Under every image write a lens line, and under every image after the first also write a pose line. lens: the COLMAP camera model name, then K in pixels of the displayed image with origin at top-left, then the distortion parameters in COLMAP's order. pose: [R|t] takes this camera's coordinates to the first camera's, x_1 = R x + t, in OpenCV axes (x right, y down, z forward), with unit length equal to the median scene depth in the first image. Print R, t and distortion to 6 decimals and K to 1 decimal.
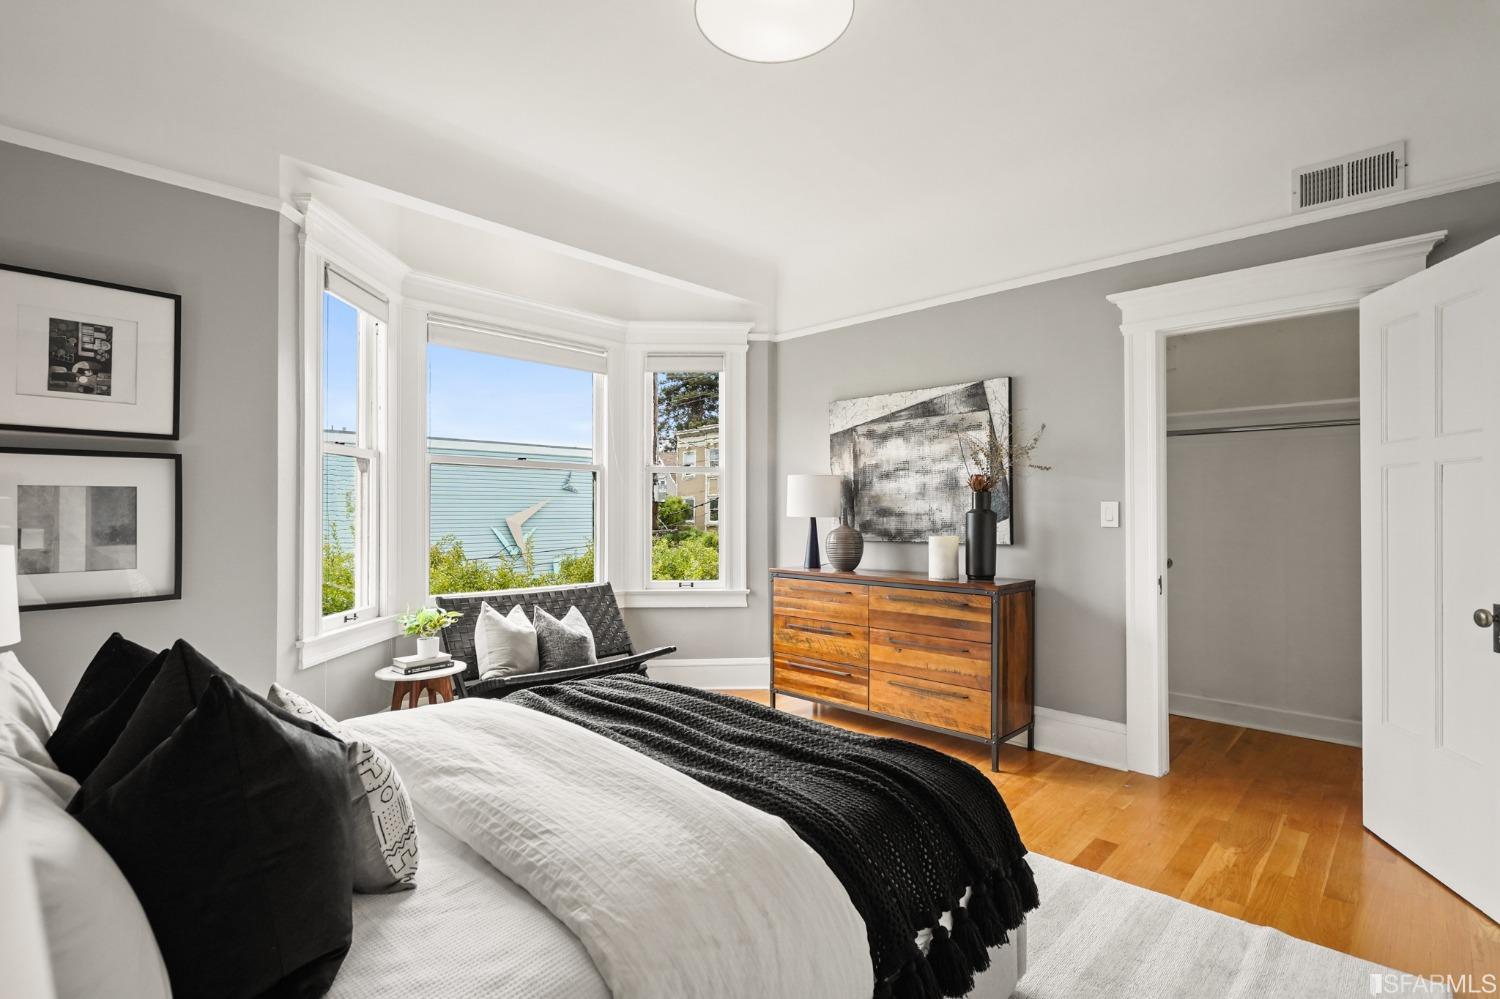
lens RADIAL K [[701.4, 0, 757.2], [0, 701.4, 498.8], [0, 0, 1]] dist [-0.000867, 0.001935]
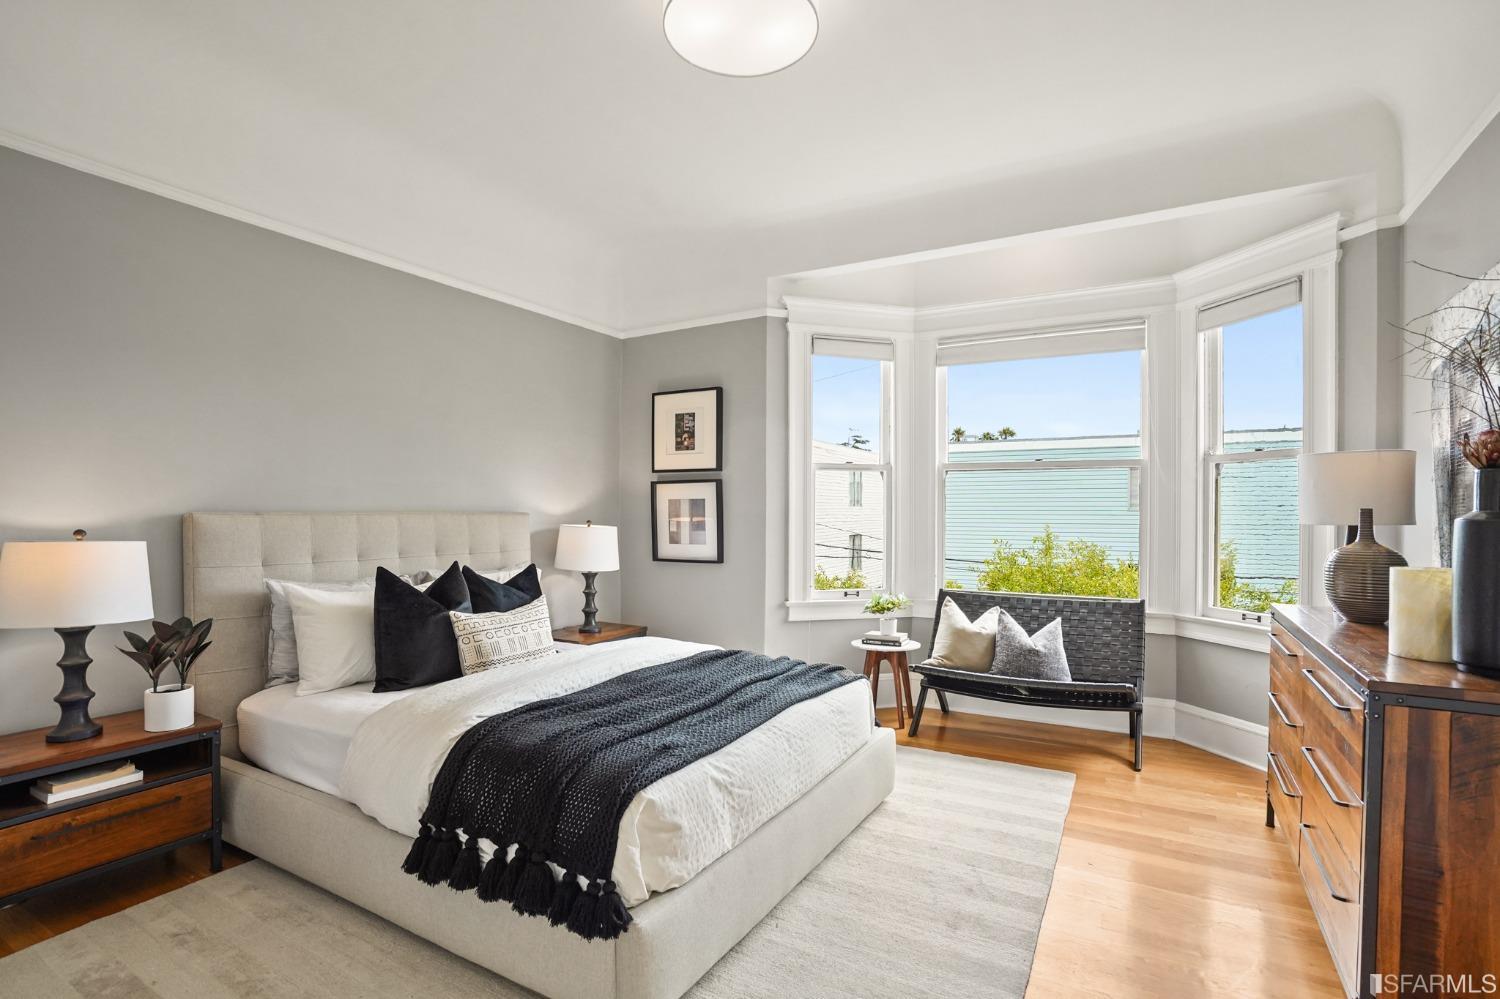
lens RADIAL K [[701.4, 0, 750.3], [0, 701.4, 496.4], [0, 0, 1]] dist [-0.000867, 0.001935]
pose [[0.273143, -0.028110, -0.961563, 0.834590], [0.012478, 0.999592, -0.025677, 0.023306], [0.961893, -0.004985, 0.273382, 0.599422]]
